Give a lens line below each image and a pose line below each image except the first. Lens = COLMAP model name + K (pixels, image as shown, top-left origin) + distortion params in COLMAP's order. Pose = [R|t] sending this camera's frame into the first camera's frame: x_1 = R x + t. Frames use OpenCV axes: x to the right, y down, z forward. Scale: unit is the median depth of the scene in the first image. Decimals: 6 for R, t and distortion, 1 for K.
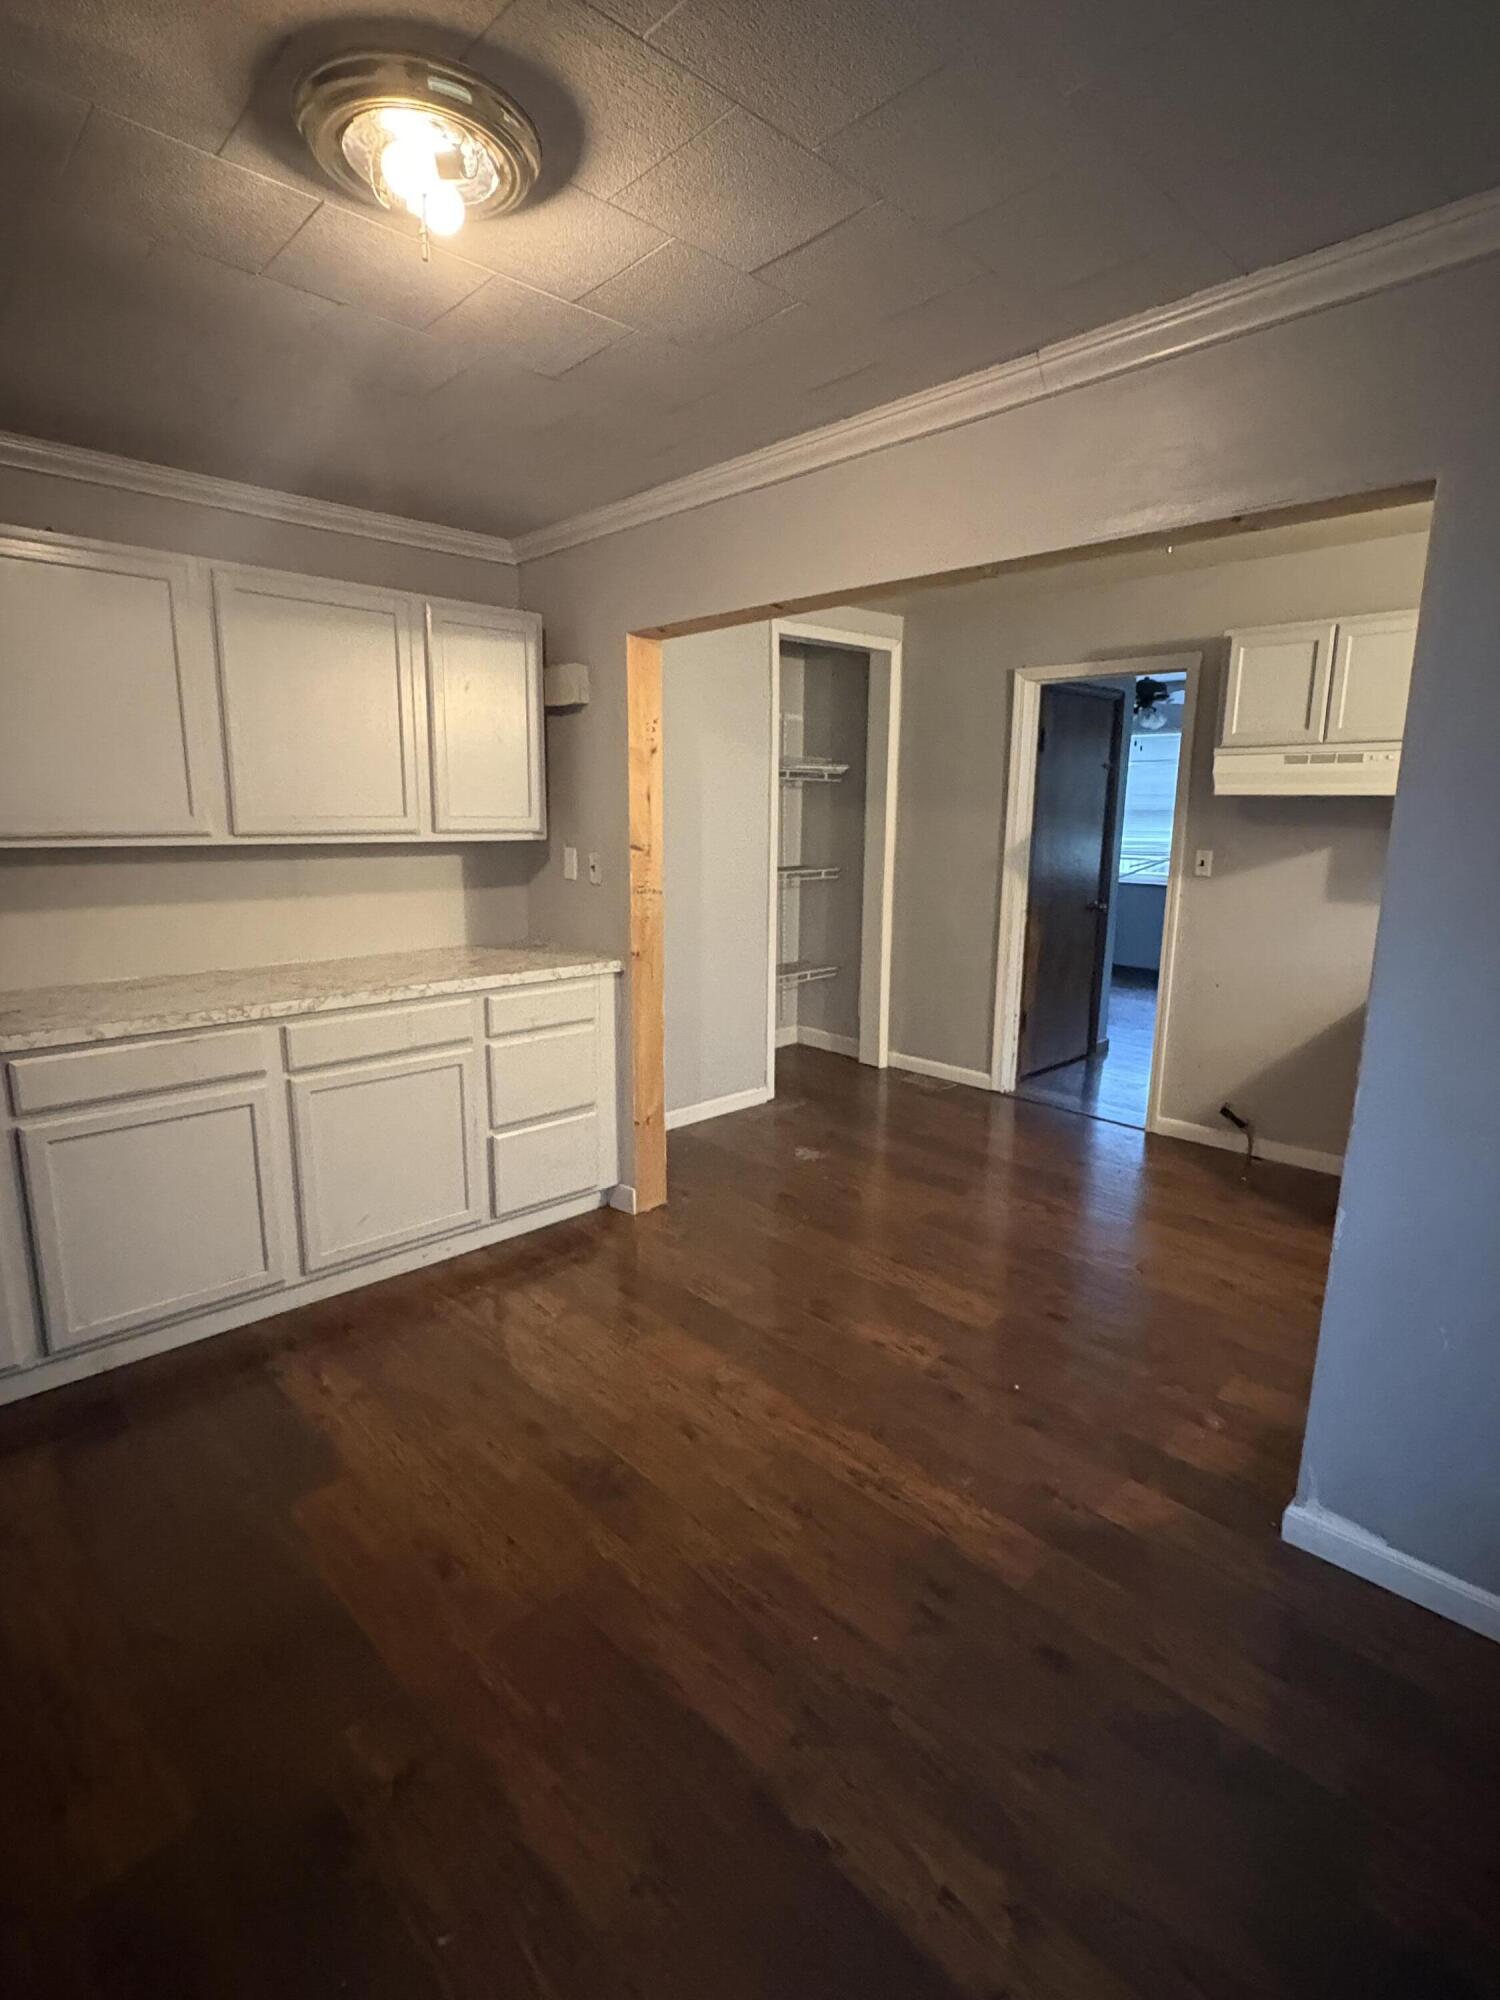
lens RADIAL K [[983.7, 0, 753.2], [0, 983.7, 999.1], [0, 0, 1]] dist [-0.001984, -0.000138]
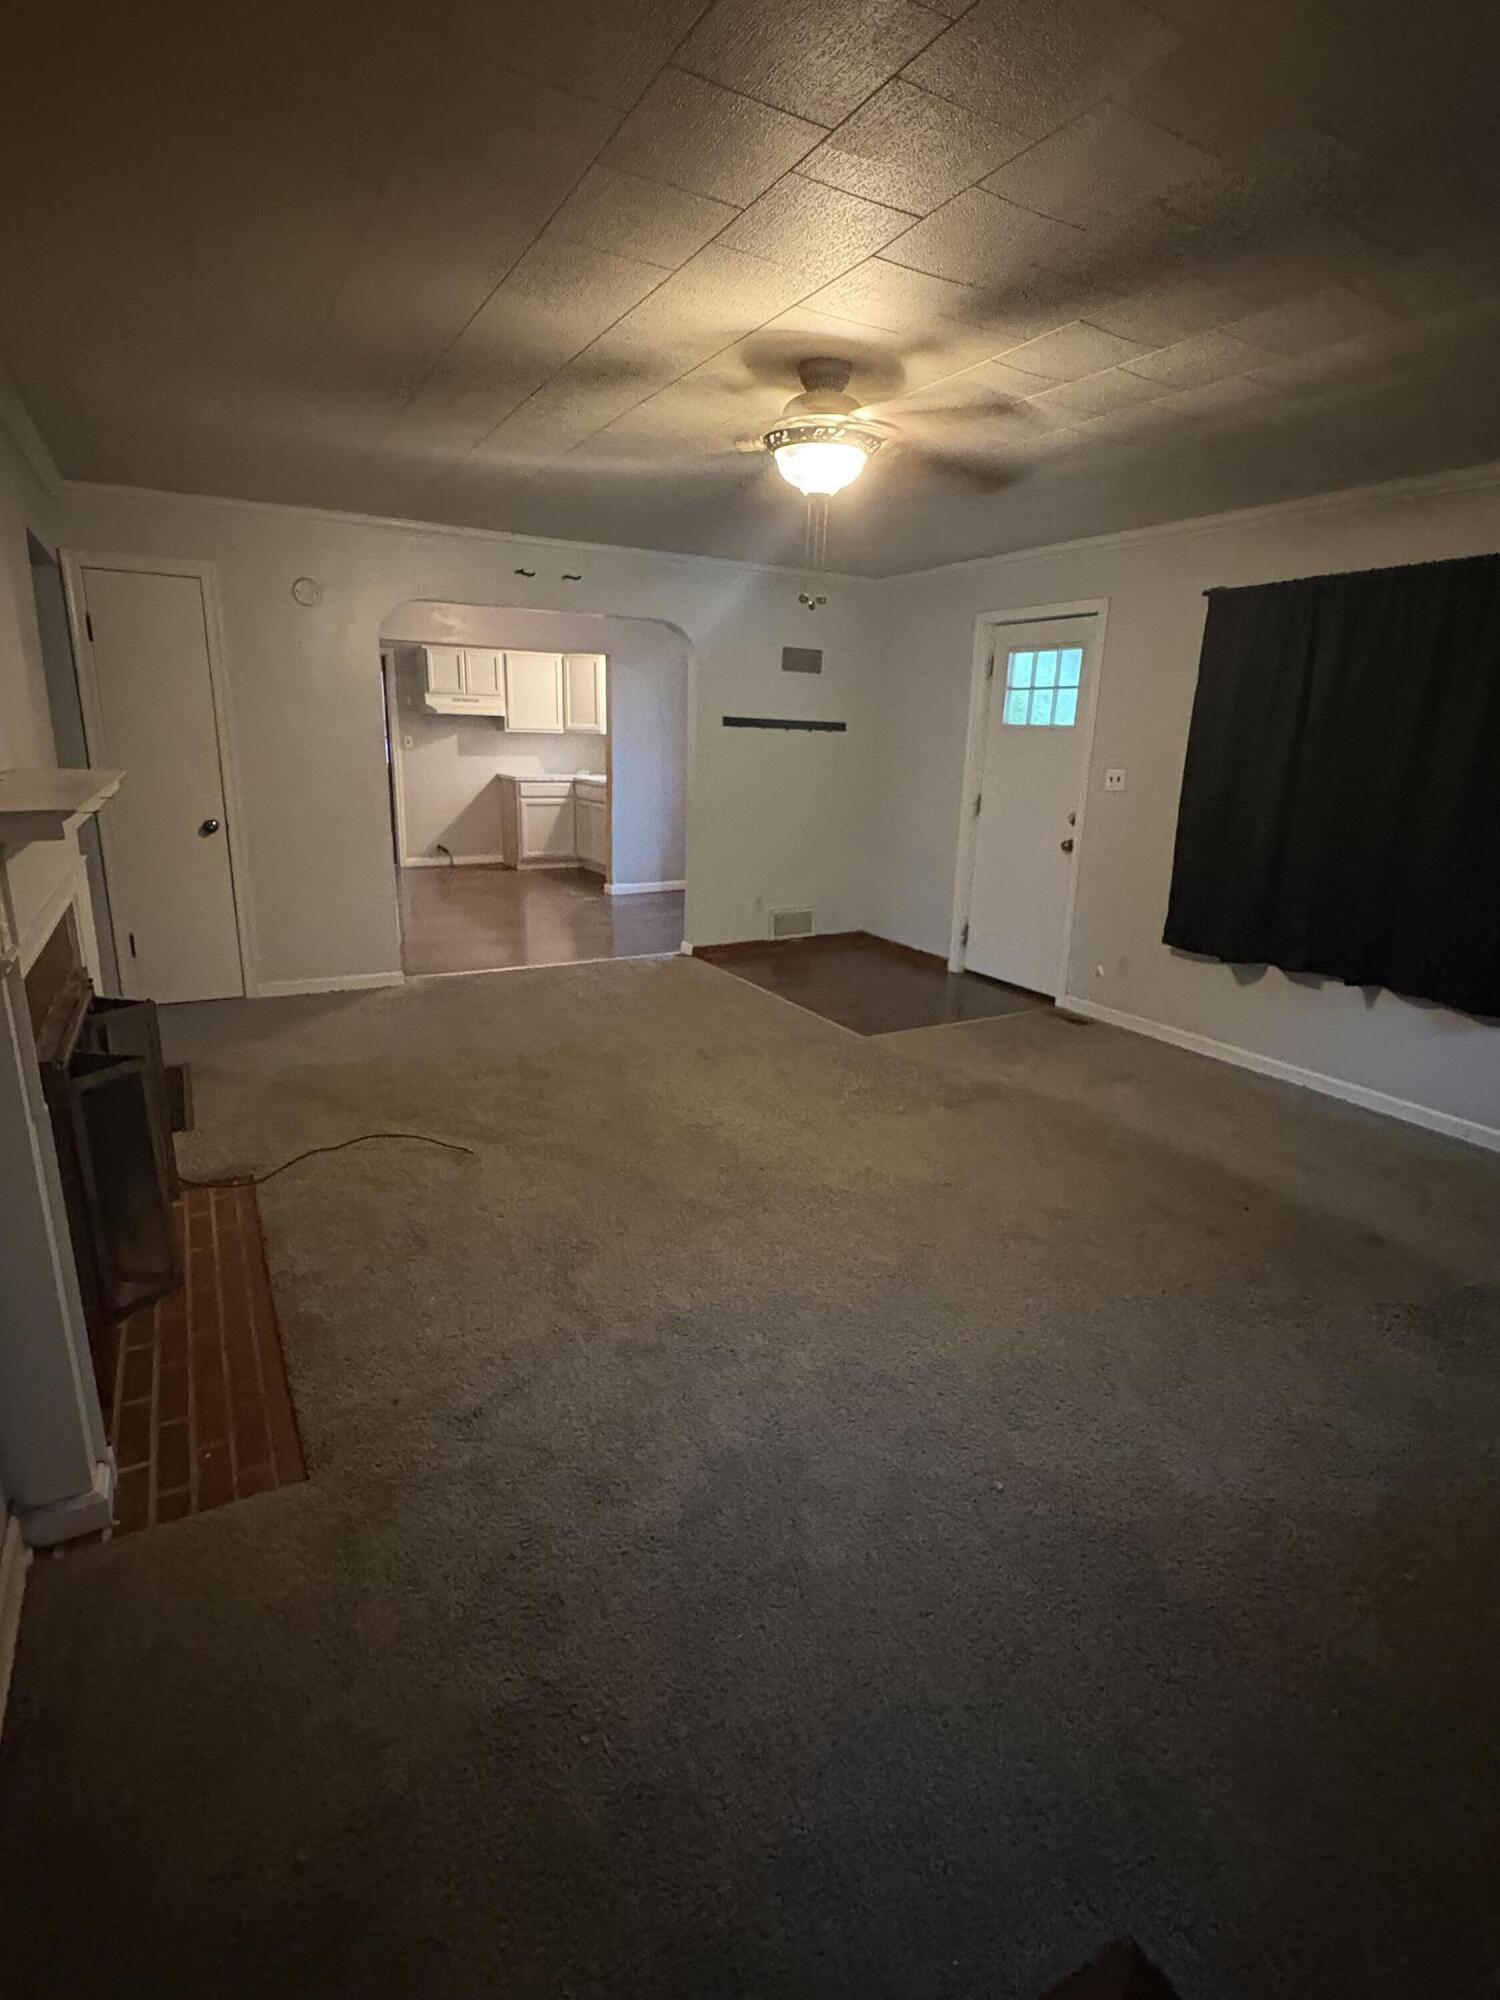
lens RADIAL K [[979.8, 0, 779.0], [0, 979.8, 992.7], [0, 0, 1]] dist [0.000625, -0.000005]
pose [[0.236602, -0.250241, 0.938828, -1.855432], [0.167925, 0.962255, 0.214166, 0.091199], [-0.956985, 0.106980, 0.269693, -0.438376]]
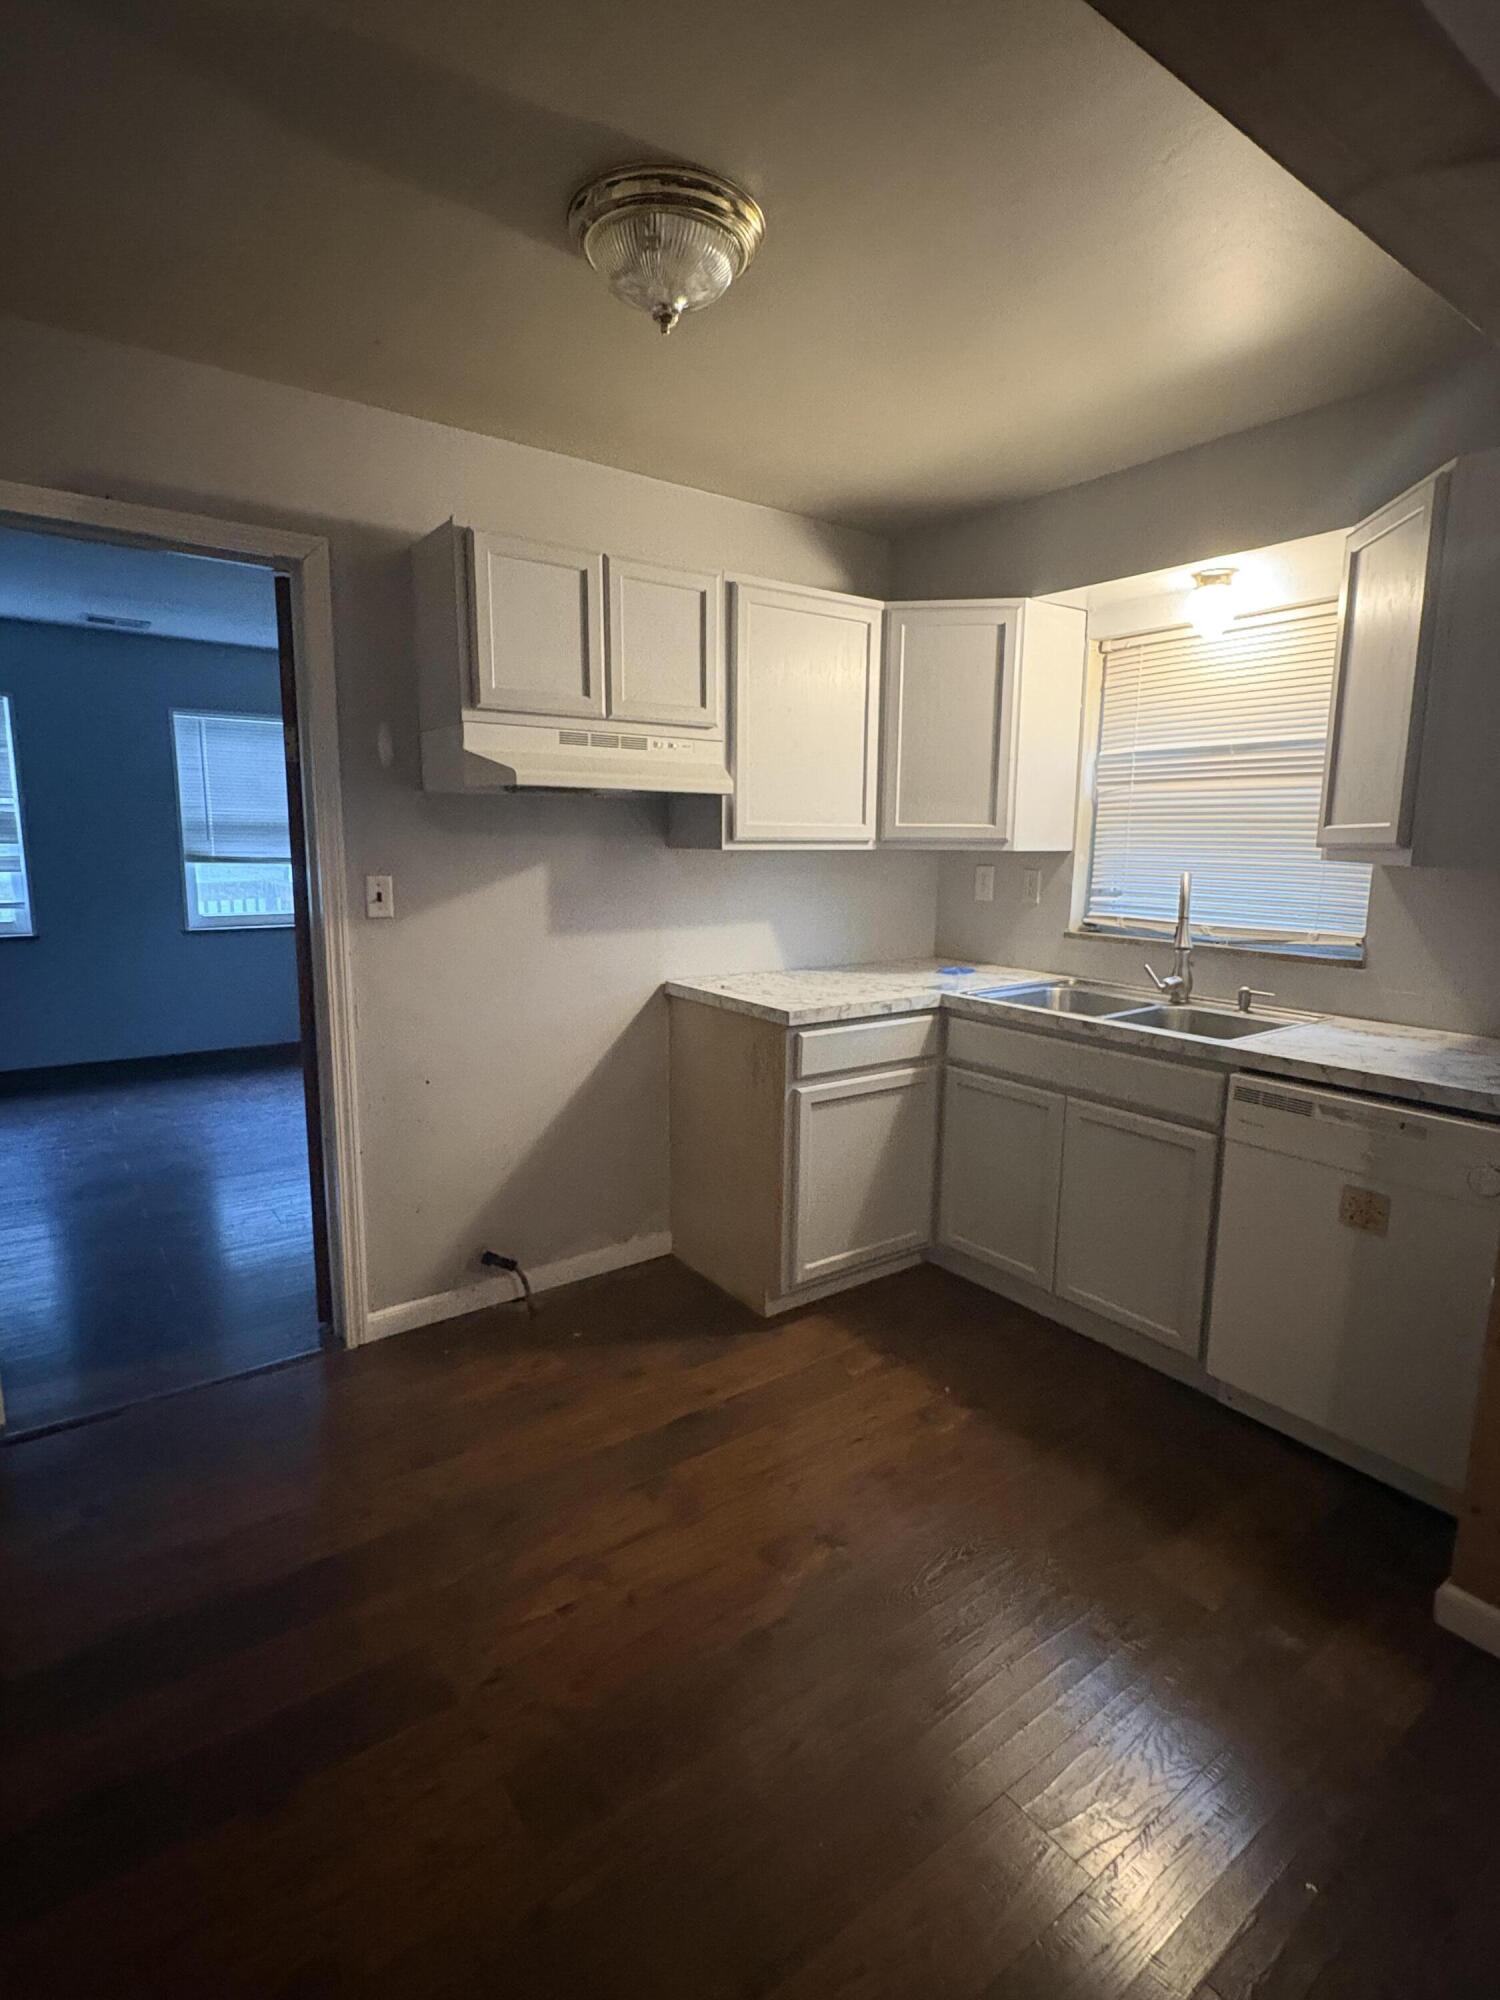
lens RADIAL K [[983.7, 0, 753.2], [0, 983.7, 999.1], [0, 0, 1]] dist [-0.001984, -0.000138]
pose [[0.131673, -0.175136, 0.975699, -0.141752], [0.183590, 0.971550, 0.149615, -0.141553], [-0.974144, 0.159429, 0.160081, 0.773700]]
